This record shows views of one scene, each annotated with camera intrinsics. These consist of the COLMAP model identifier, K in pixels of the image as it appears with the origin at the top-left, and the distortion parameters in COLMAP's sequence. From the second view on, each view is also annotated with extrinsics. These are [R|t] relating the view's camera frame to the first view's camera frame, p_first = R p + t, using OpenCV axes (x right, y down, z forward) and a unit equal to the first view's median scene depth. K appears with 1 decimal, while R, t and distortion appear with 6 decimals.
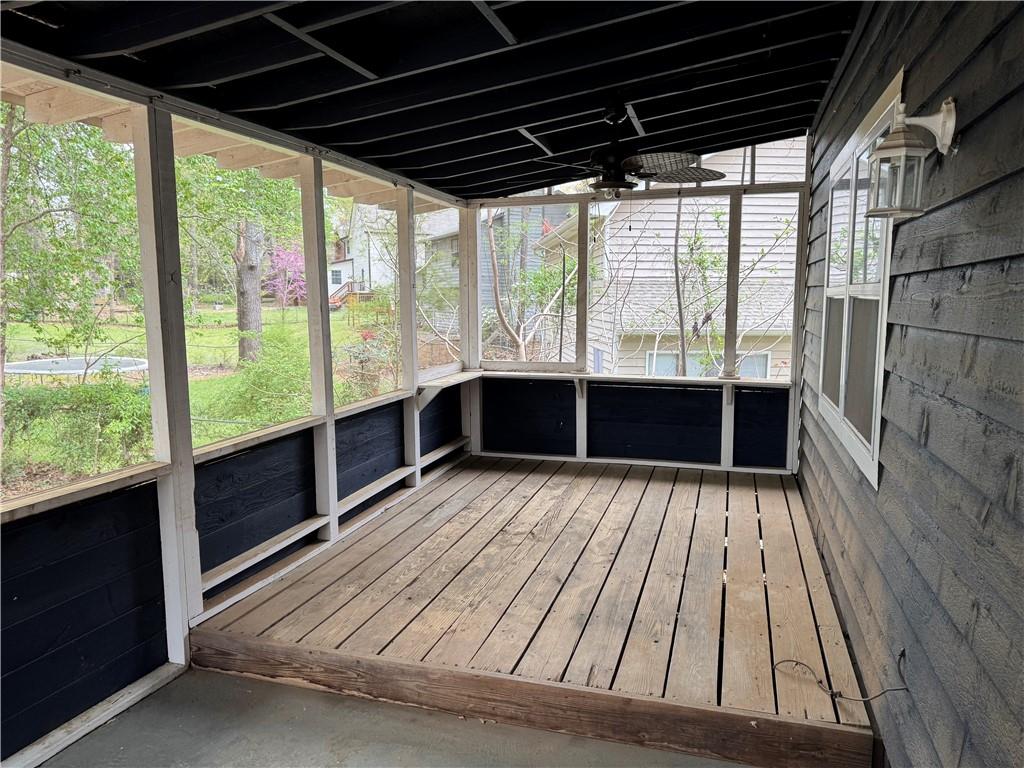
lens RADIAL K [[720.2, 0, 509.0], [0, 720.2, 382.2], [0, 0, 1]] dist [0.158935, -0.280295]
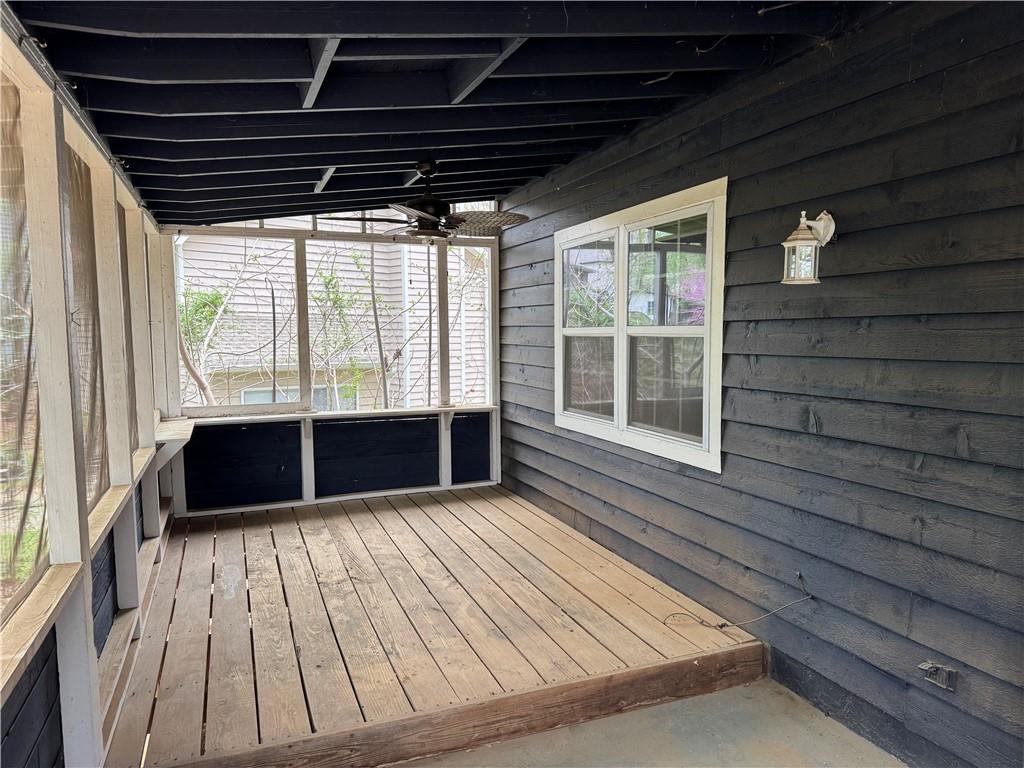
lens RADIAL K [[720.2, 0, 509.0], [0, 720.2, 382.2], [0, 0, 1]] dist [0.158935, -0.280295]
pose [[0.784706, -0.049964, 0.617851, -0.384937], [0.079433, 0.996634, -0.020289, -0.015747], [-0.614757, 0.064998, 0.786034, 0.083256]]
